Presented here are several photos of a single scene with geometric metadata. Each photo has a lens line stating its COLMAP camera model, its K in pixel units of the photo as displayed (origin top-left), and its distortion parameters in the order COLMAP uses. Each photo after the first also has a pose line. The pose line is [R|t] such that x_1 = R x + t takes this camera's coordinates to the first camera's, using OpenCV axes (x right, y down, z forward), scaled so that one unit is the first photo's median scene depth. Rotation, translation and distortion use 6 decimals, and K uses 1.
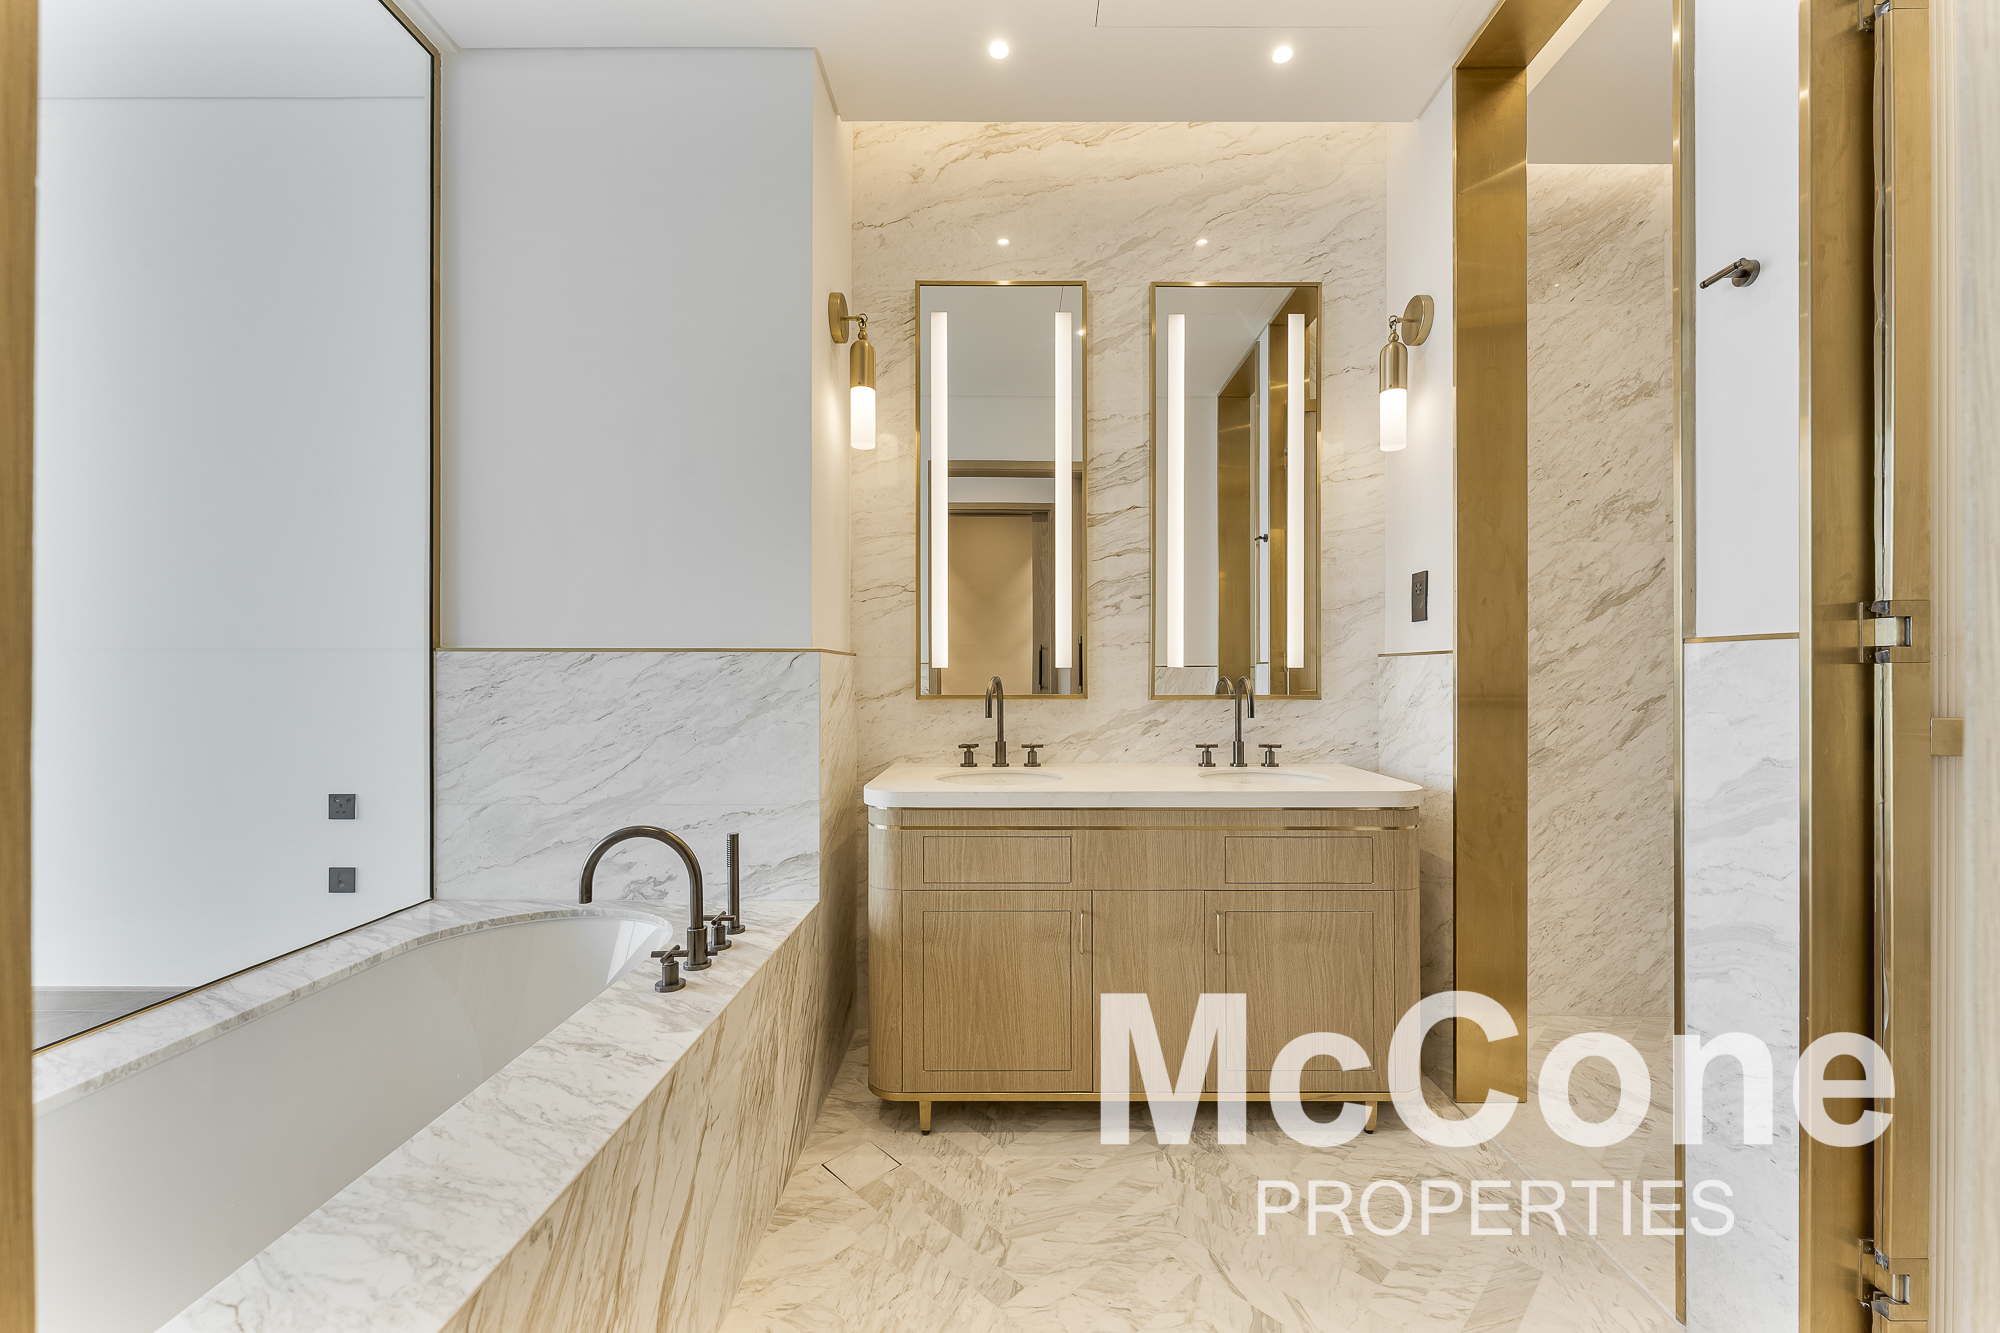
lens RADIAL K [[804.9, 0, 1007.1], [0, 804.9, 672.6], [0, 0, 1]] dist [0.002121, 0.000107]
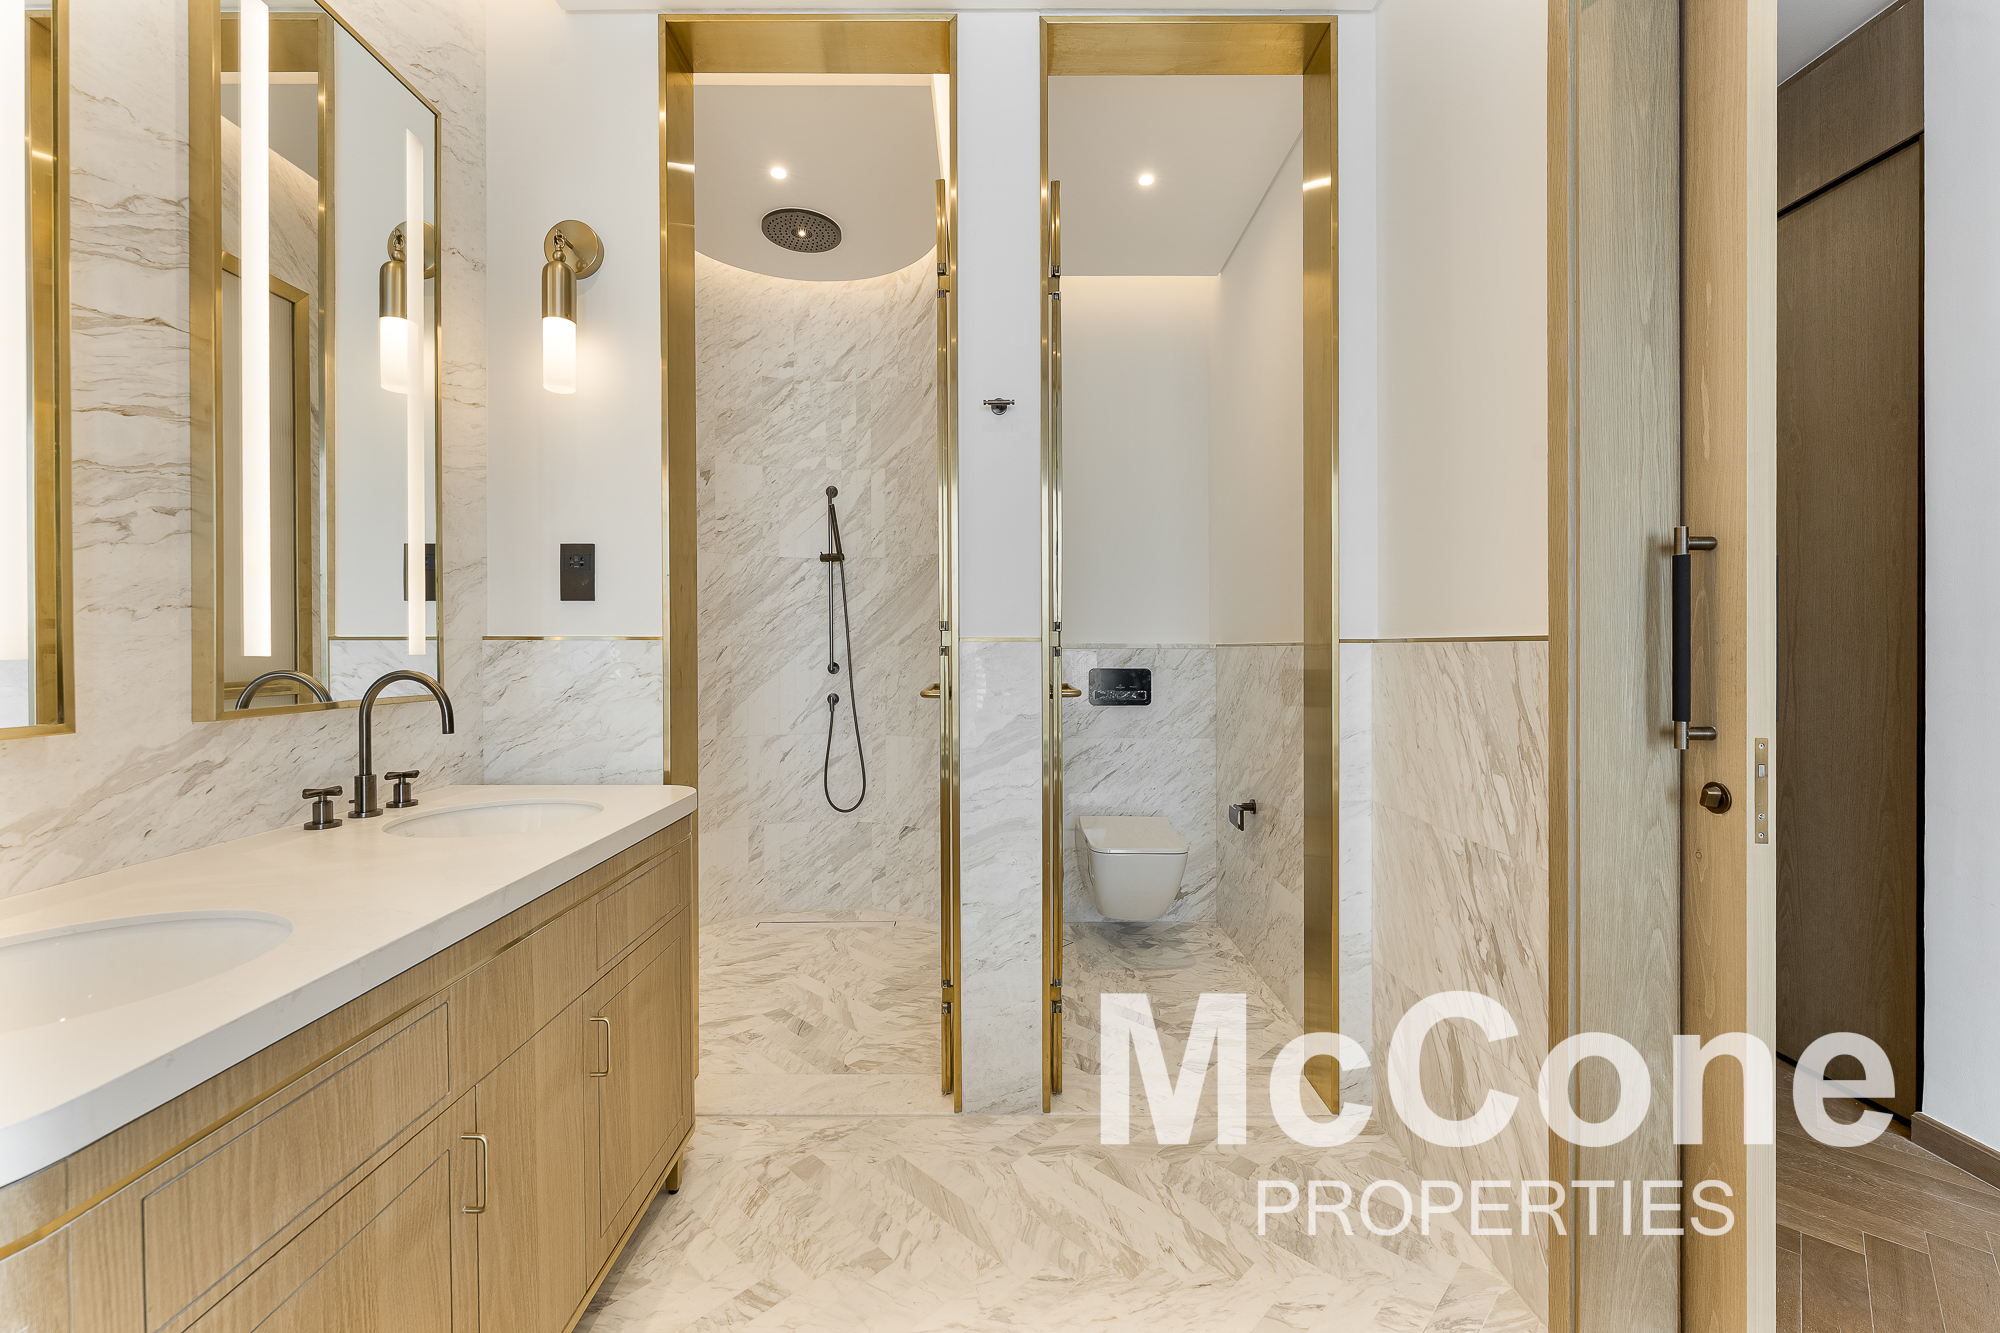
lens RADIAL K [[810.1, 0, 1004.1], [0, 810.1, 650.4], [0, 0, 1]] dist [-0.000126, -0.000070]
pose [[-0.008549, -0.004096, 0.999955, -0.330519], [-0.002472, 0.999989, 0.004075, -0.013804], [-0.999960, -0.002437, -0.008559, 0.506953]]
